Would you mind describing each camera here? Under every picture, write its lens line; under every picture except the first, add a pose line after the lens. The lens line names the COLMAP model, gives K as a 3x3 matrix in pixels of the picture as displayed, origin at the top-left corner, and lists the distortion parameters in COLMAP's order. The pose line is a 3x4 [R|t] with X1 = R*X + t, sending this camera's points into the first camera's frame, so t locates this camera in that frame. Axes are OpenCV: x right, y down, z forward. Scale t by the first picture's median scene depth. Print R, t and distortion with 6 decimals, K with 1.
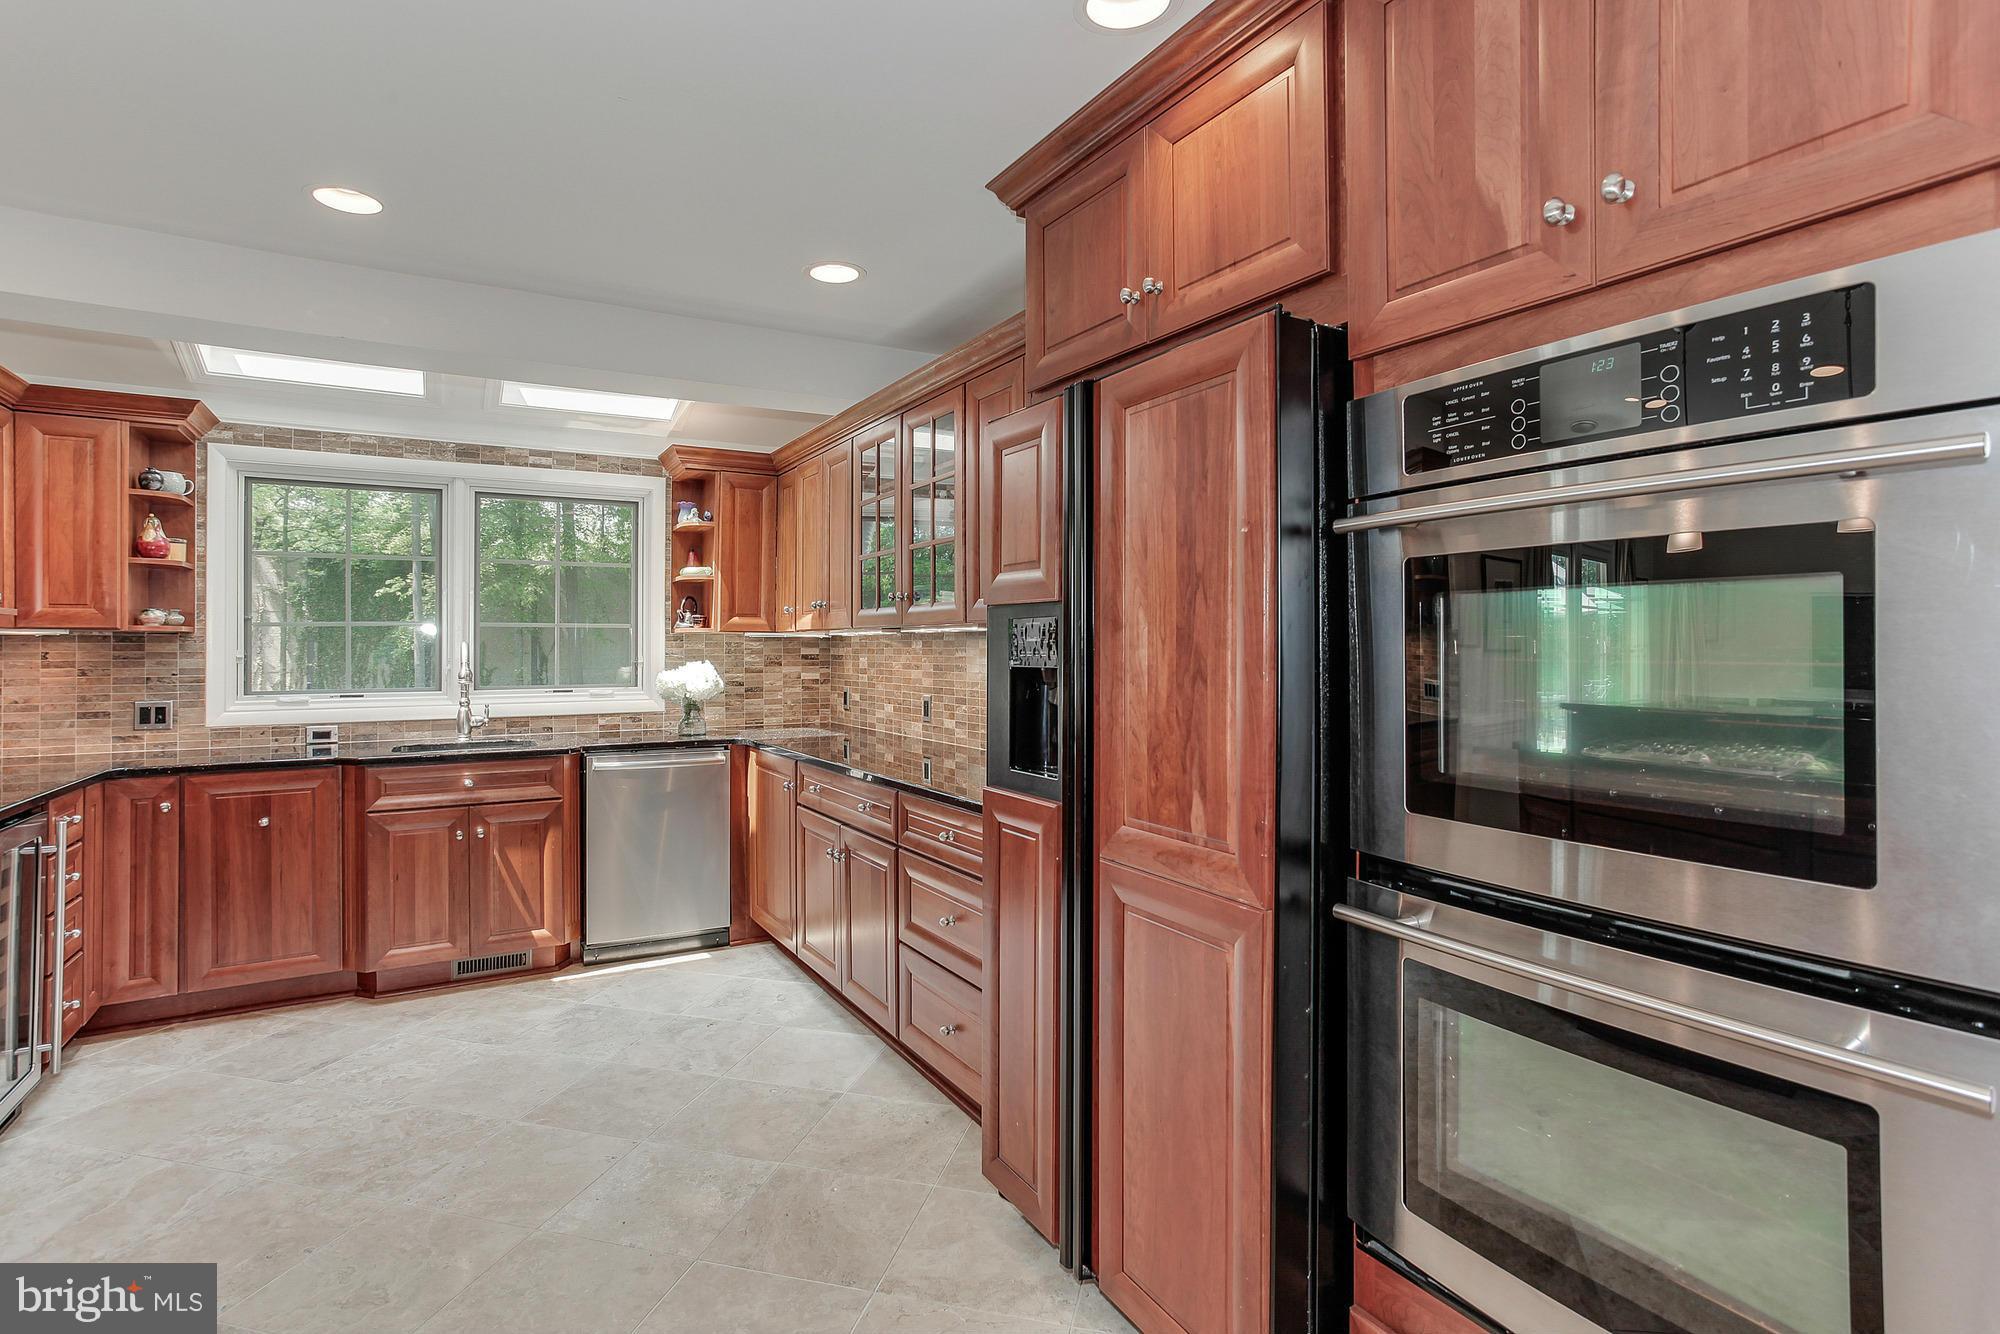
lens RADIAL K [[974.4, 0, 988.0], [0, 974.4, 637.4], [0, 0, 1]] dist [-0.057118, 0.036613]
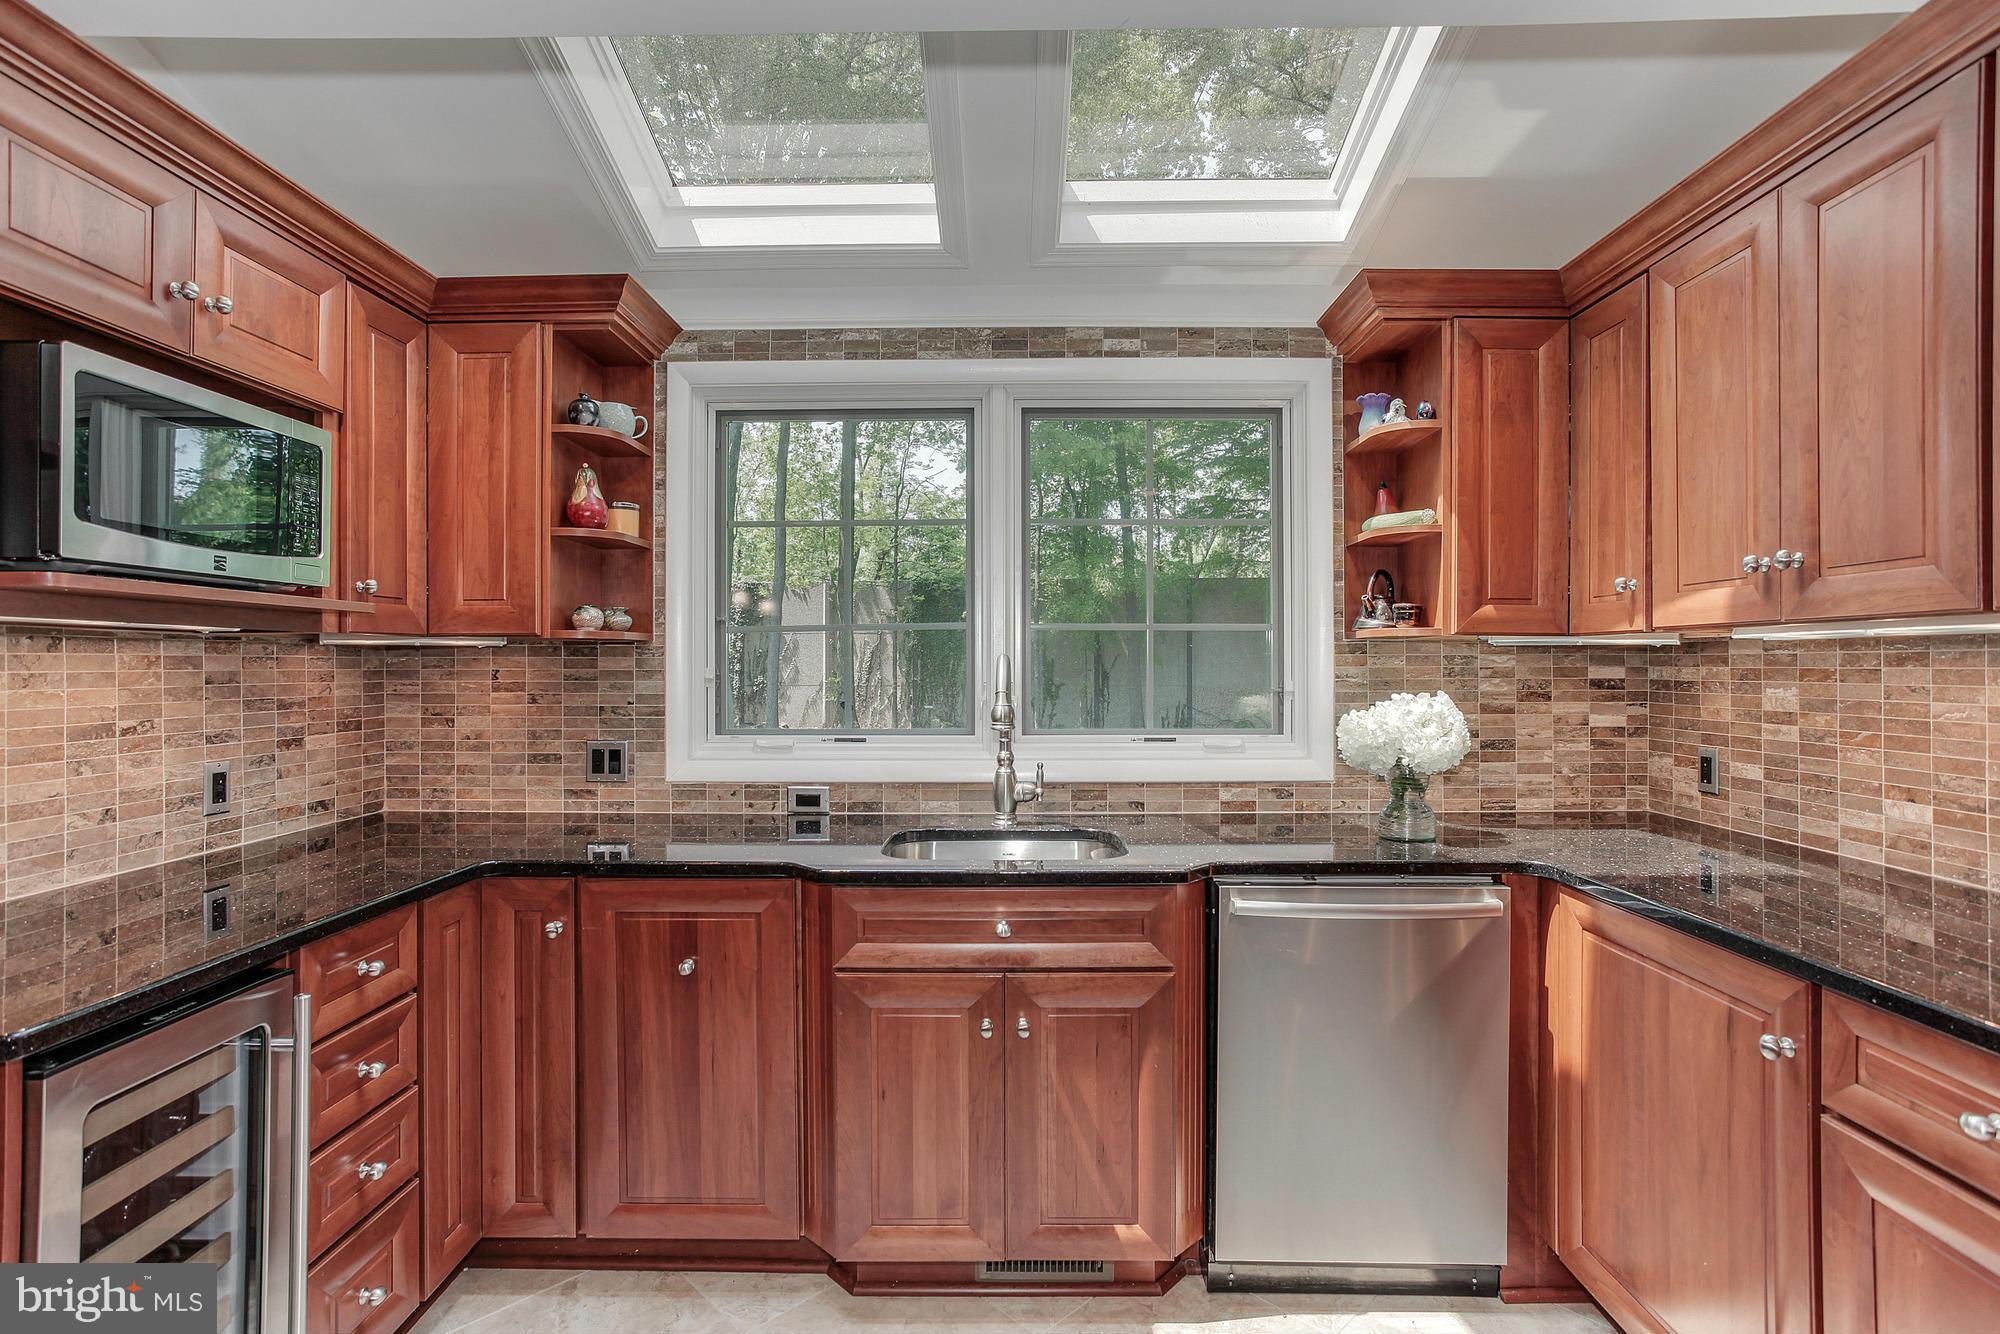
lens RADIAL K [[972.1, 0, 991.8], [0, 972.1, 657.5], [0, 0, 1]] dist [-0.053543, 0.034565]
pose [[0.855254, -0.001334, -0.518208, -0.268934], [0.003320, 0.999990, 0.002906, 0.004990], [0.518199, -0.004206, 0.855250, 0.537058]]
